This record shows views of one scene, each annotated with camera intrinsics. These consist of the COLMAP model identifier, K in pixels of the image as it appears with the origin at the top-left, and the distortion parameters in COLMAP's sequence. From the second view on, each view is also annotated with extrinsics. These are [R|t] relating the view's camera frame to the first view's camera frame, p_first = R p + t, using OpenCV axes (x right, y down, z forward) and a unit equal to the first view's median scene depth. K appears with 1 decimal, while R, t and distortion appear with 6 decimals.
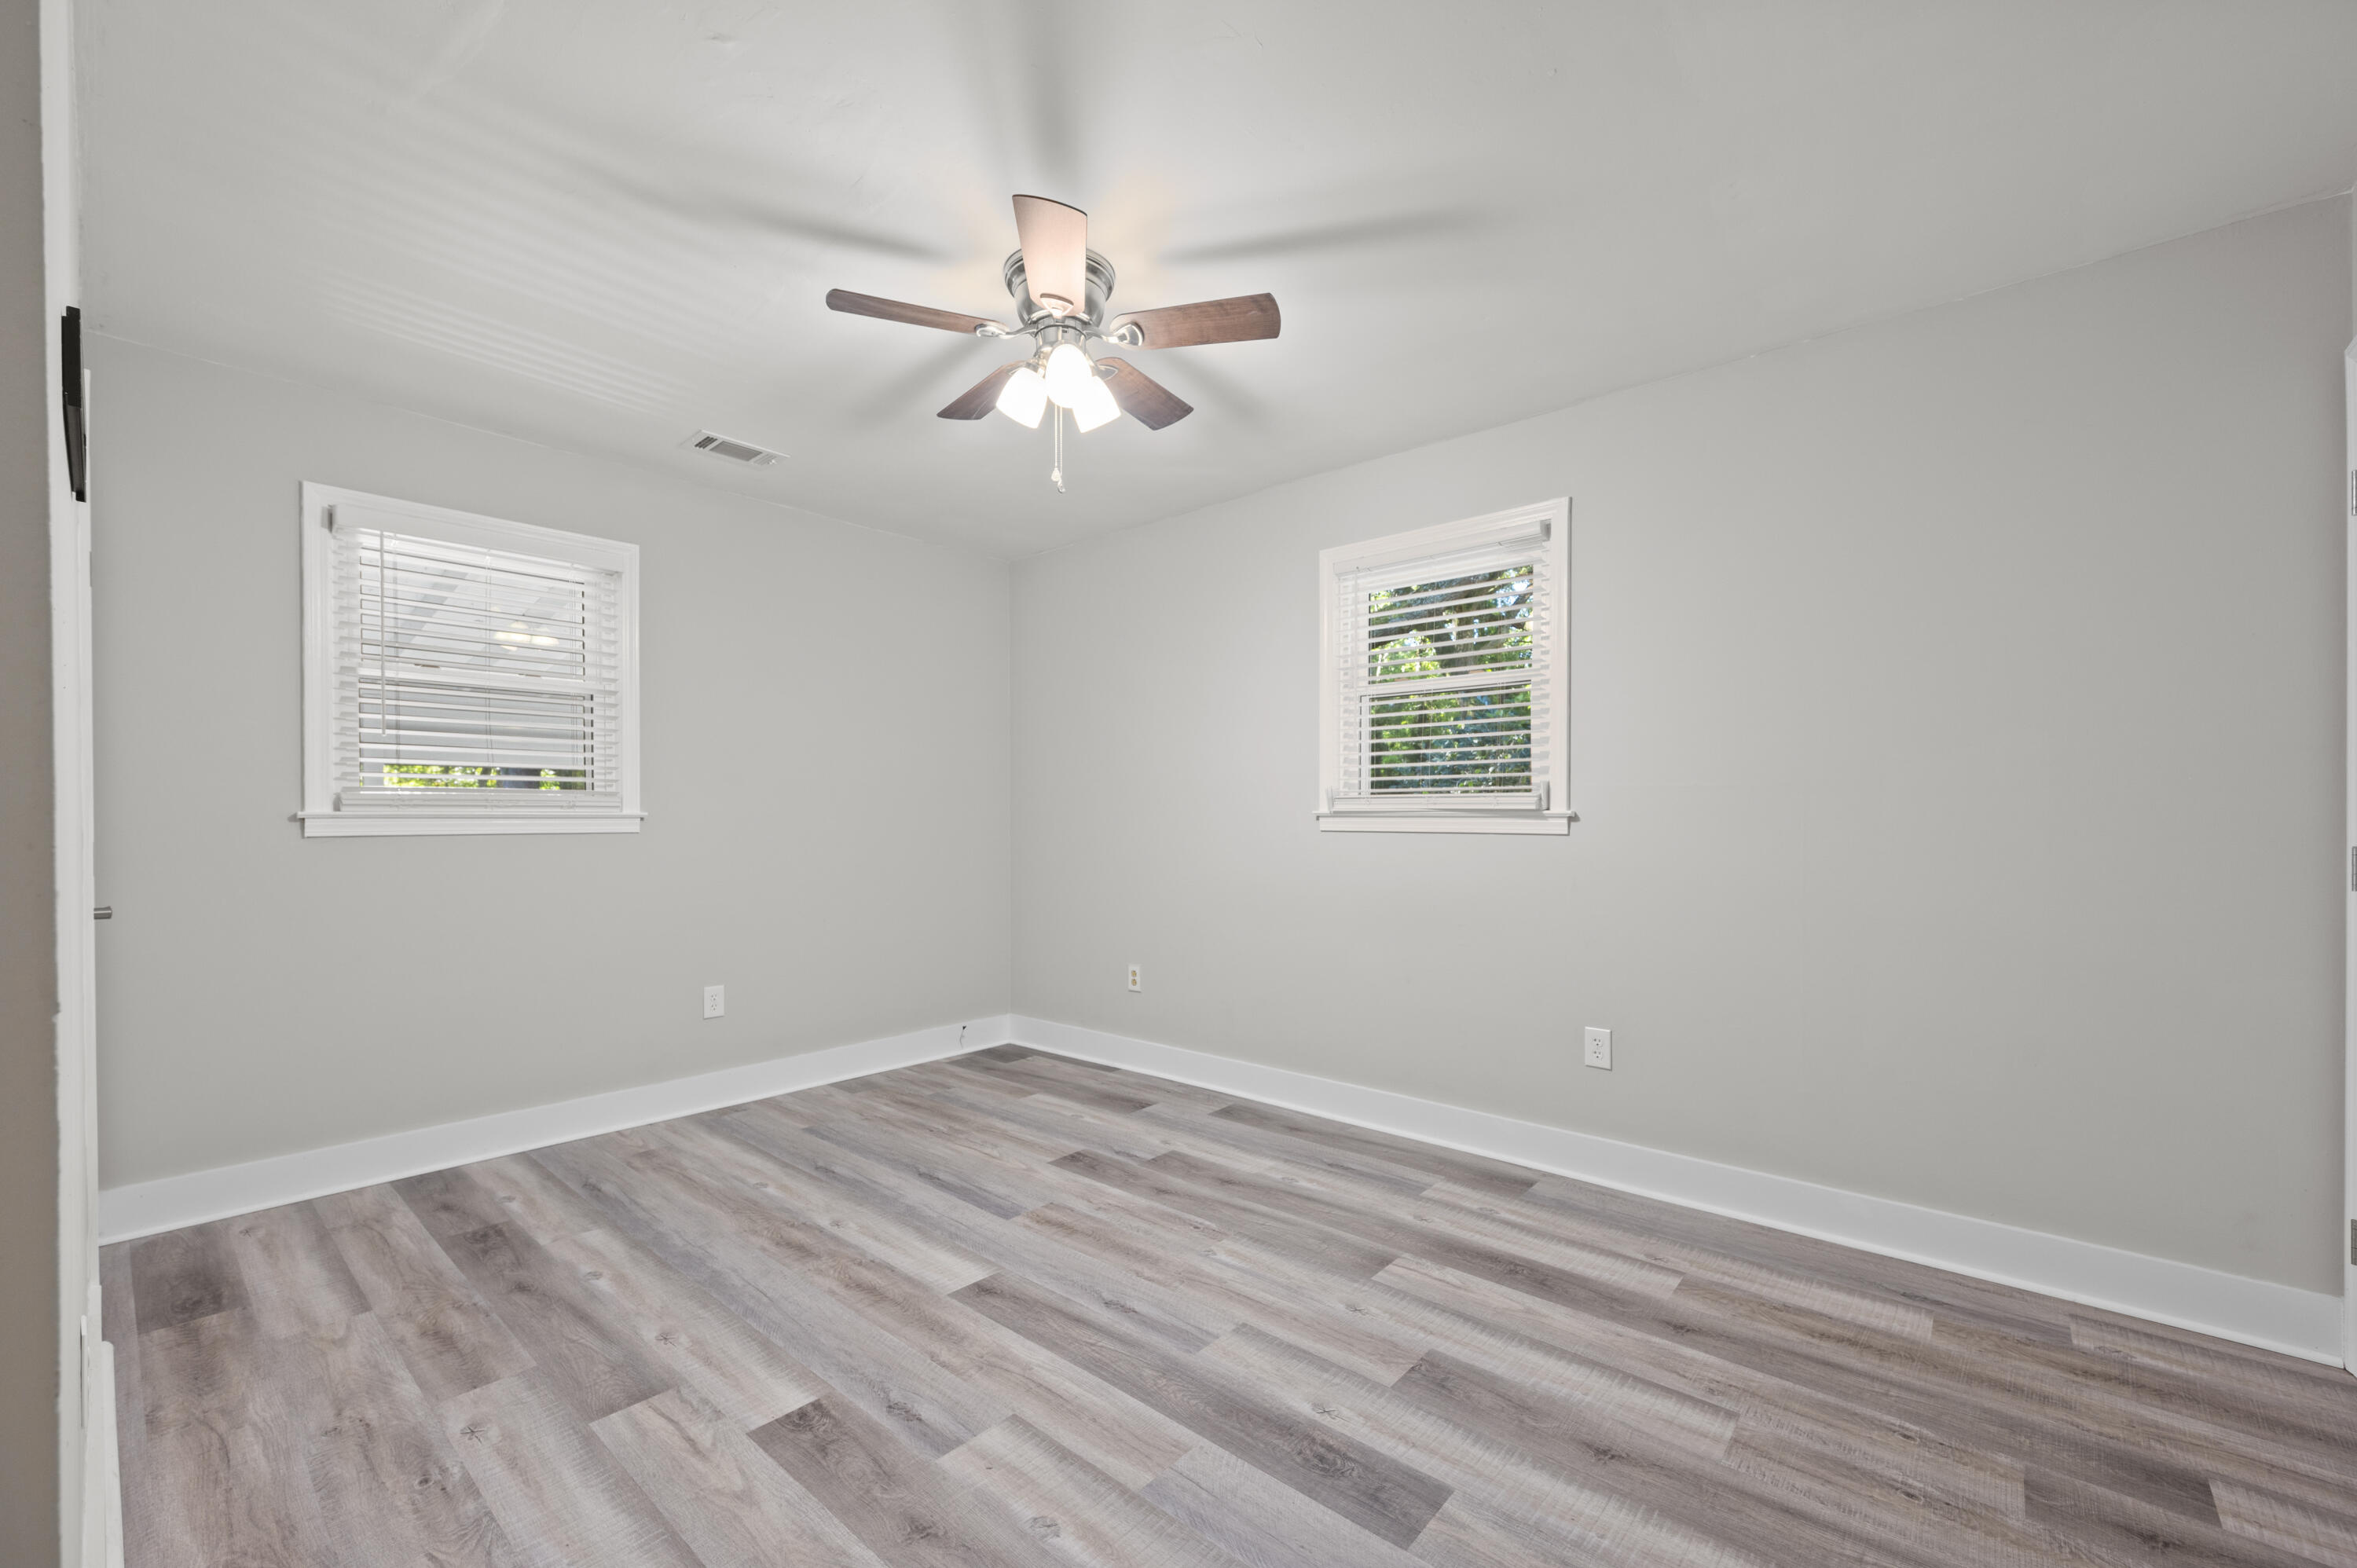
lens RADIAL K [[963.4, 0, 1191.3], [0, 963.4, 803.6], [0, 0, 1]] dist [0.003335, 0.000375]
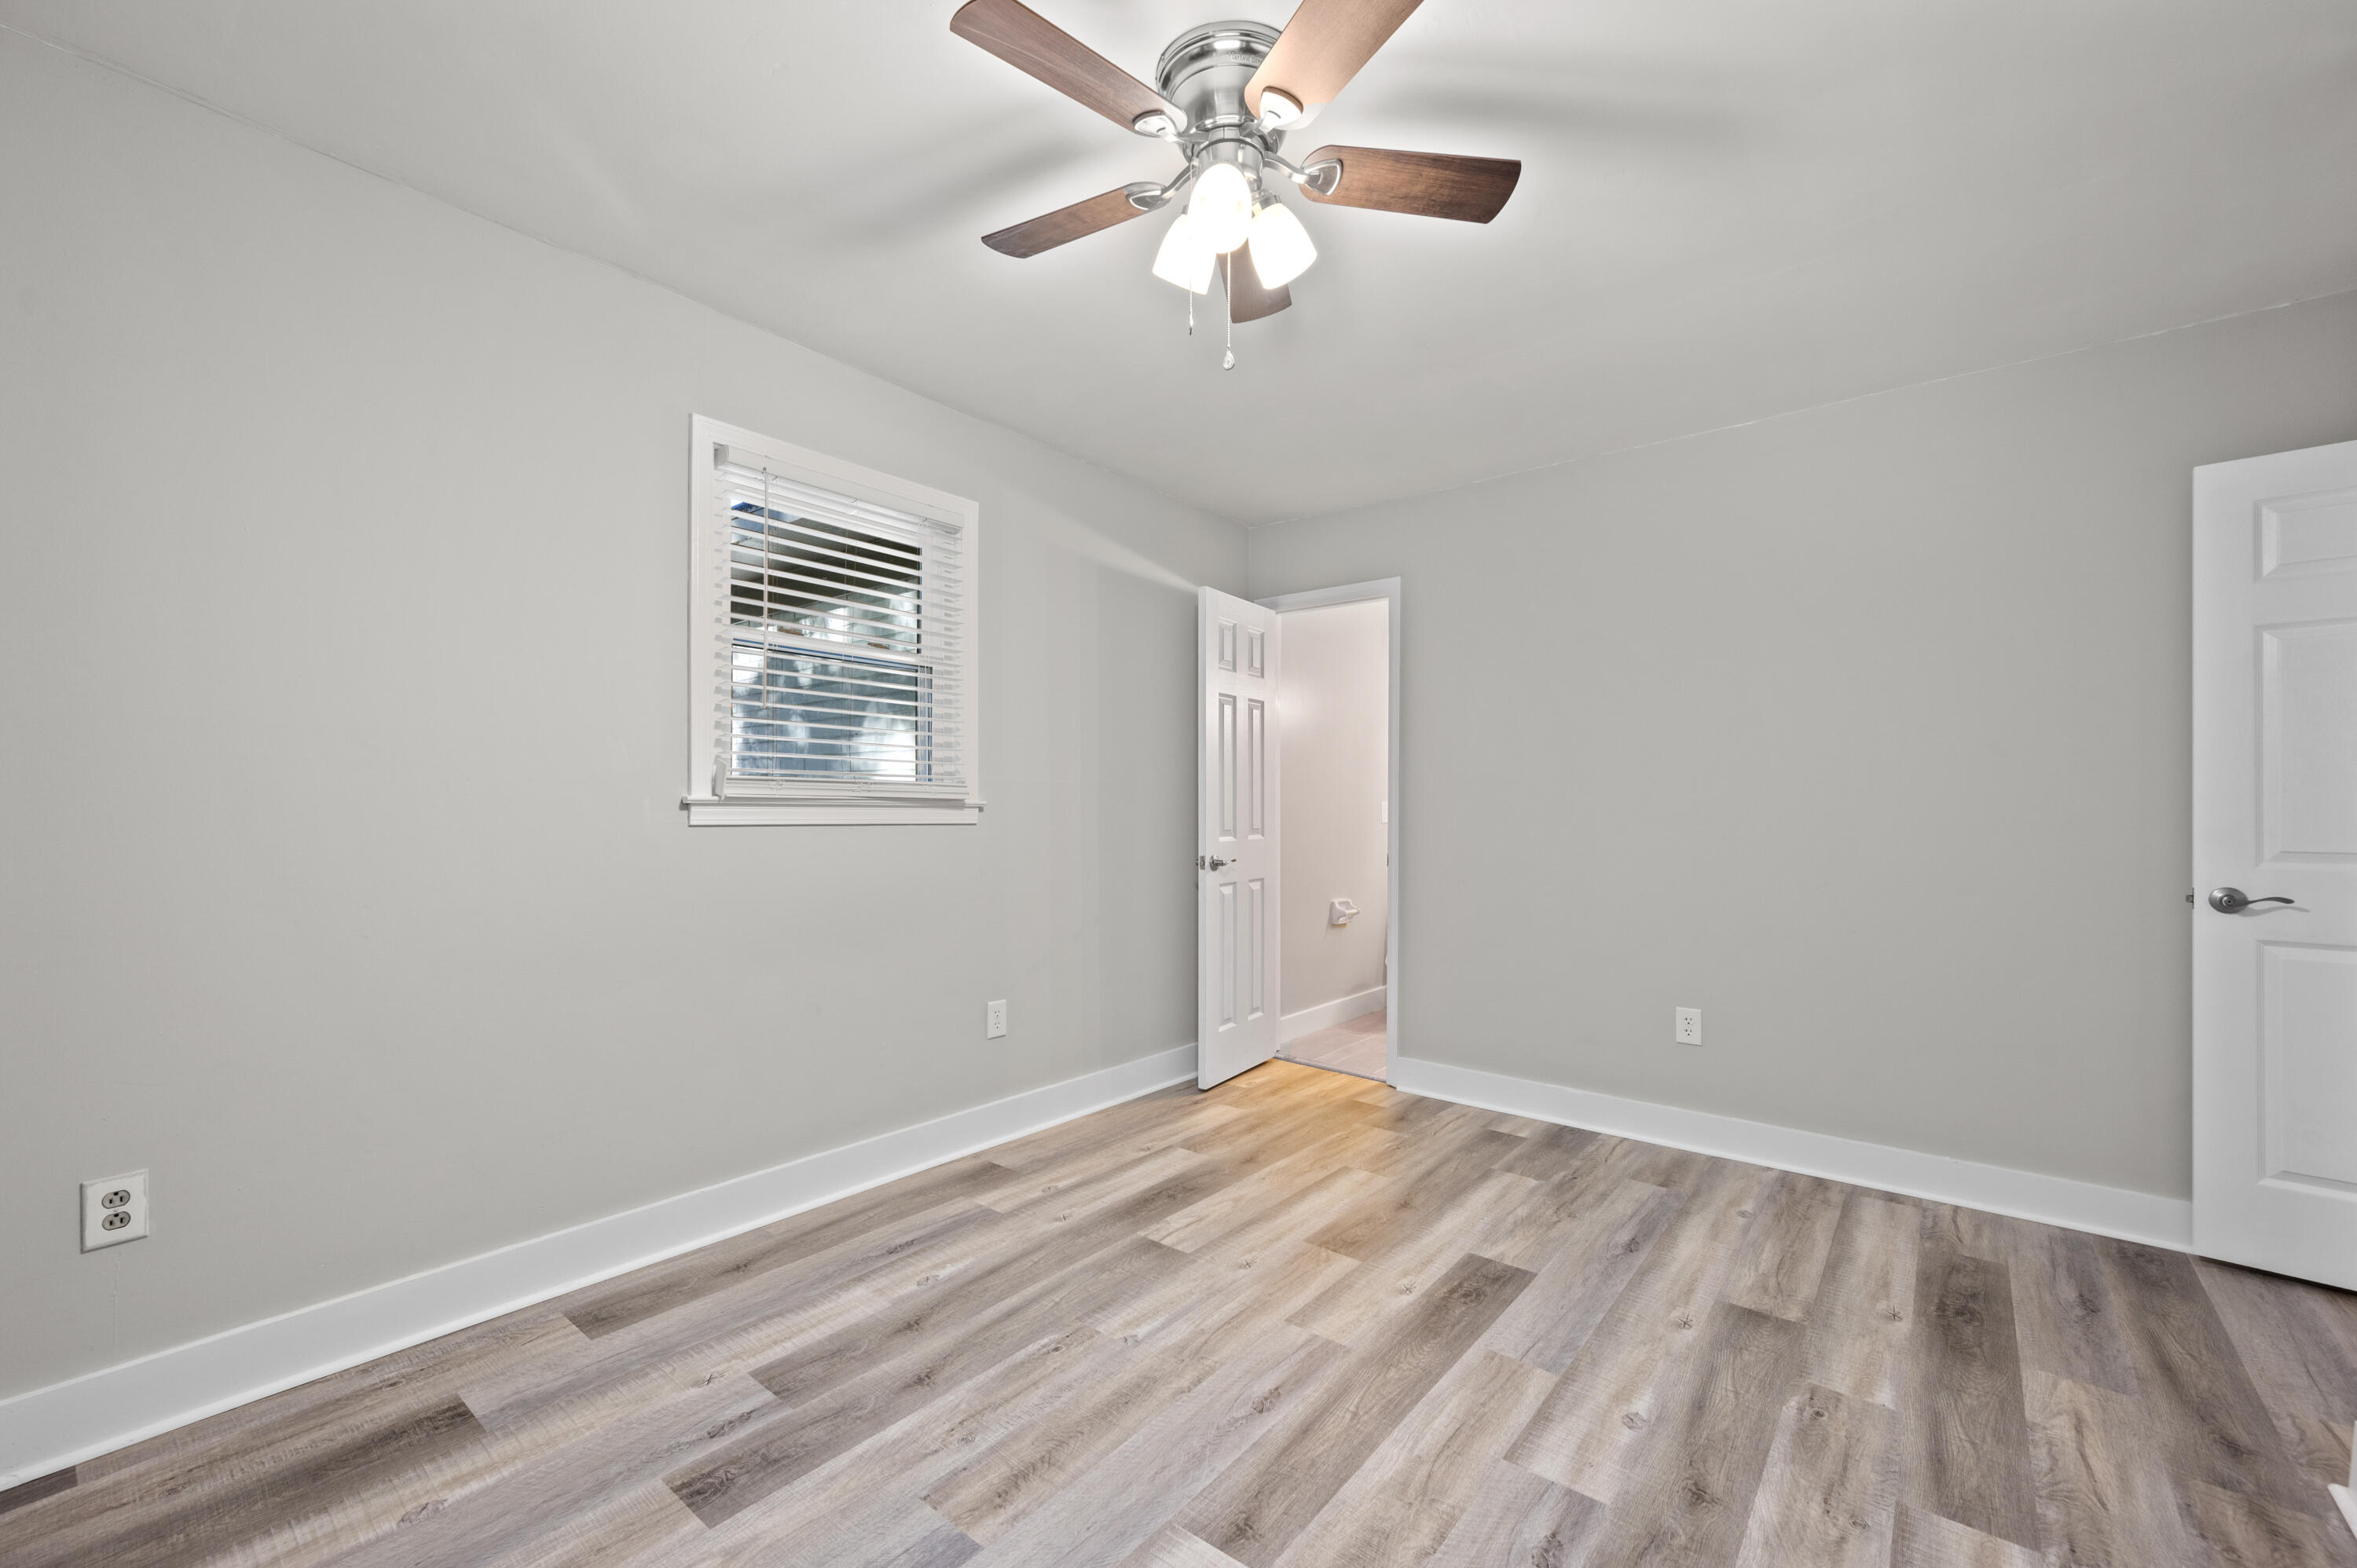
lens RADIAL K [[963.4, 0, 1190.2], [0, 963.4, 781.7], [0, 0, 1]] dist [0.003335, 0.000375]
pose [[-0.041758, 0.028025, 0.998735, -0.814796], [-0.020587, 0.999370, -0.028904, 0.014431], [-0.998916, -0.021768, -0.041155, 0.991568]]
